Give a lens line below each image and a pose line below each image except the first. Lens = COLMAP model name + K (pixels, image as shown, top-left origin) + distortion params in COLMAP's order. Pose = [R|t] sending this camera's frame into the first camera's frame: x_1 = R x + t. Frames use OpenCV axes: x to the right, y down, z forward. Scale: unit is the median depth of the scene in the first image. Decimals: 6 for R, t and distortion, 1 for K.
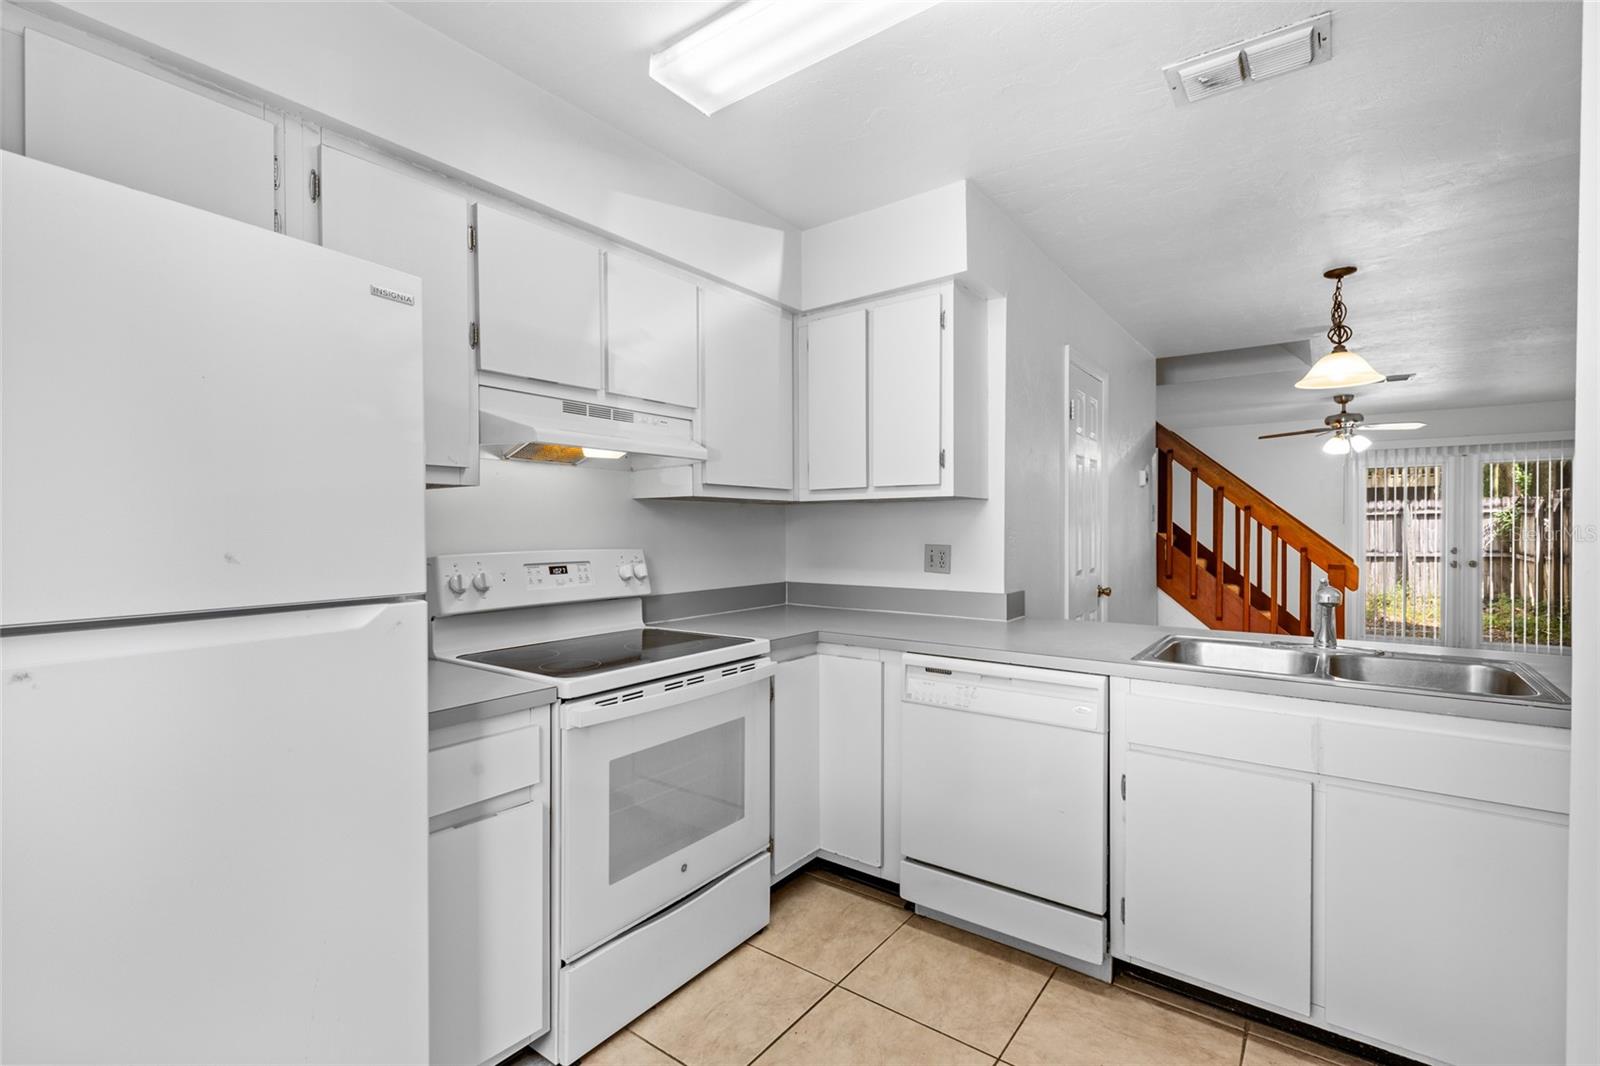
lens RADIAL K [[716.8, 0, 800.1], [0, 716.8, 539.5], [0, 0, 1]] dist [0.000644, 0.000061]
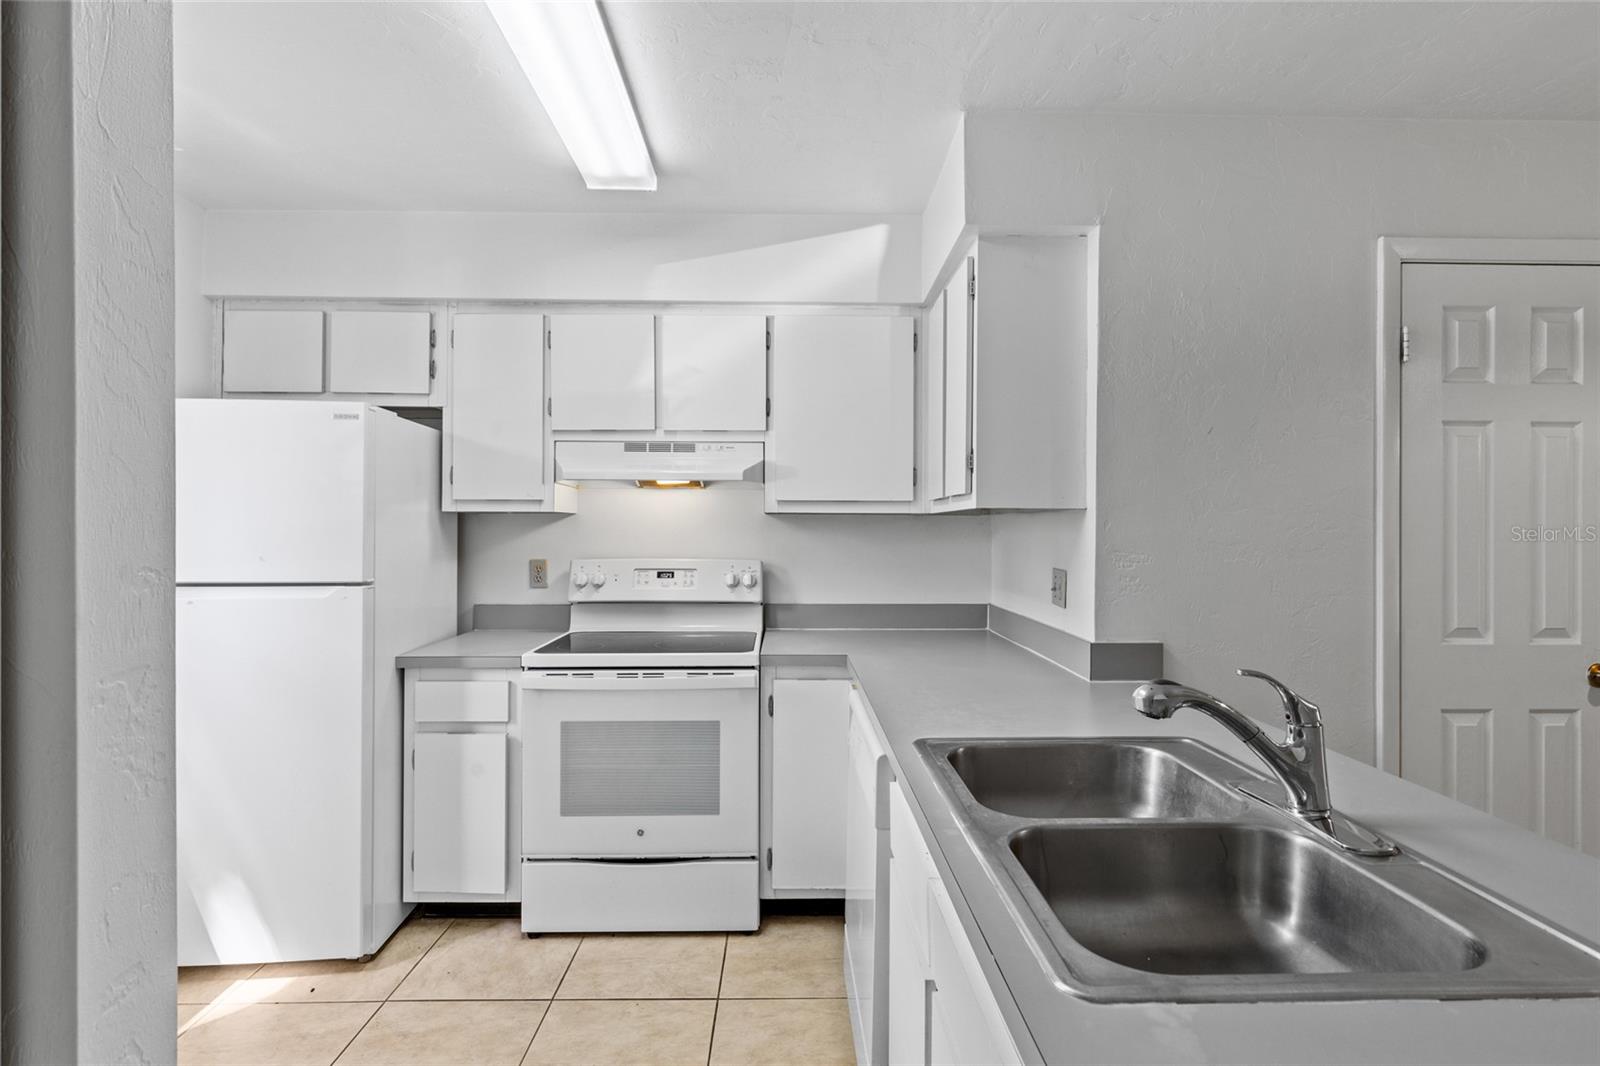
lens RADIAL K [[764.9, 0, 800.0], [0, 764.9, 533.0], [0, 0, 1]] dist [-0.000826, -0.000263]
pose [[0.615801, 0.010054, -0.787838, 0.893436], [-0.017764, 0.999842, -0.001125, -0.034194], [0.787702, 0.014687, 0.615882, 0.385929]]
